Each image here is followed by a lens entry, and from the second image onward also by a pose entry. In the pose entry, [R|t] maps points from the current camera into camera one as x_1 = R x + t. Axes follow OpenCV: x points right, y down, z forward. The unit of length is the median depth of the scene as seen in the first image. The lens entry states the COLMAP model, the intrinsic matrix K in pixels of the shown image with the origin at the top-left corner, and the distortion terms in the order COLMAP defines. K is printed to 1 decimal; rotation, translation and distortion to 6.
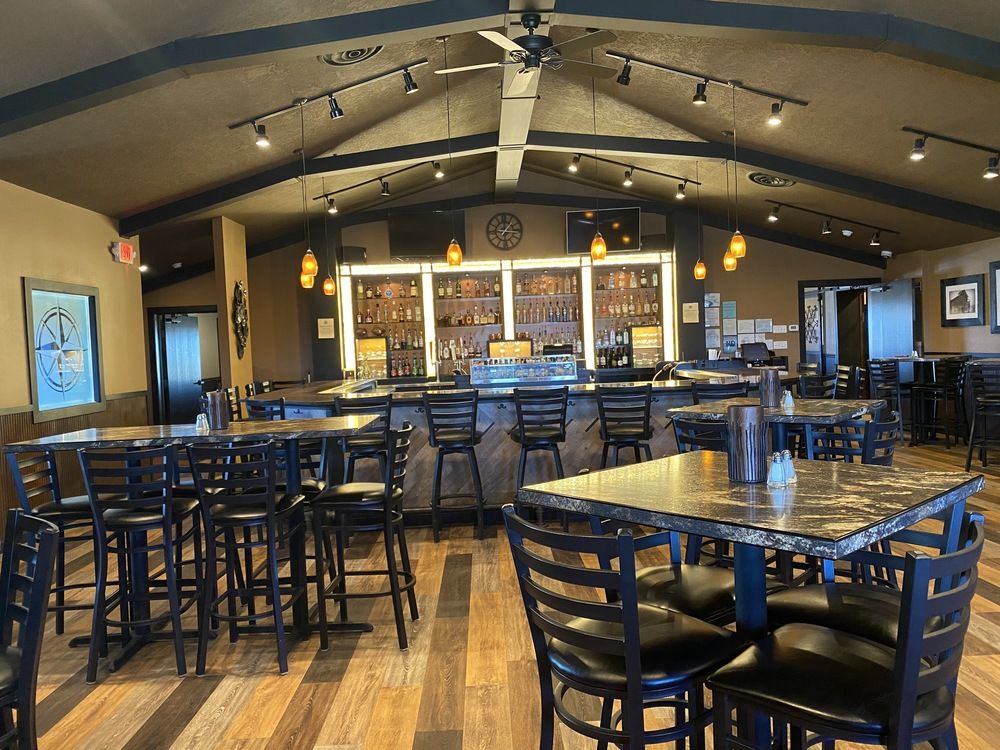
lens RADIAL K [[766.9, 0, 498.7], [0, 766.9, 376.2], [0, 0, 1]] dist [0.065617, -0.014056]
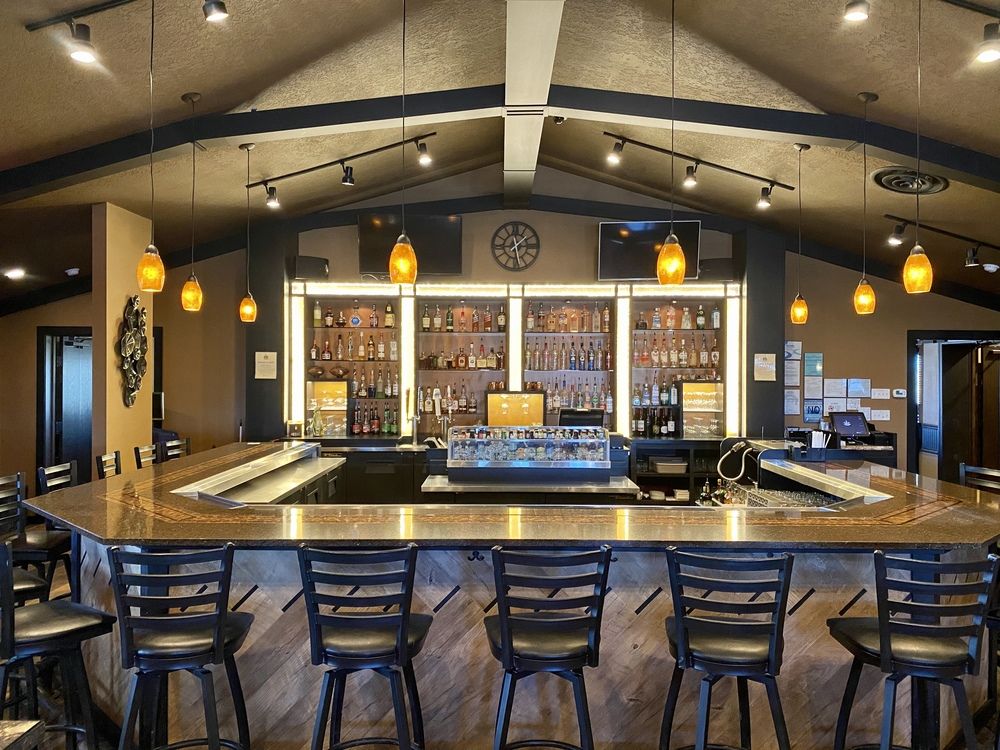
lens RADIAL K [[766.9, 0, 505.9], [0, 766.9, 364.6], [0, 0, 1]] dist [0.065617, -0.014056]
pose [[0.998838, 0.046157, -0.013886, 0.014538], [-0.046797, 0.997654, -0.049957, -0.036205], [0.011548, 0.050549, 0.998655, 0.264518]]
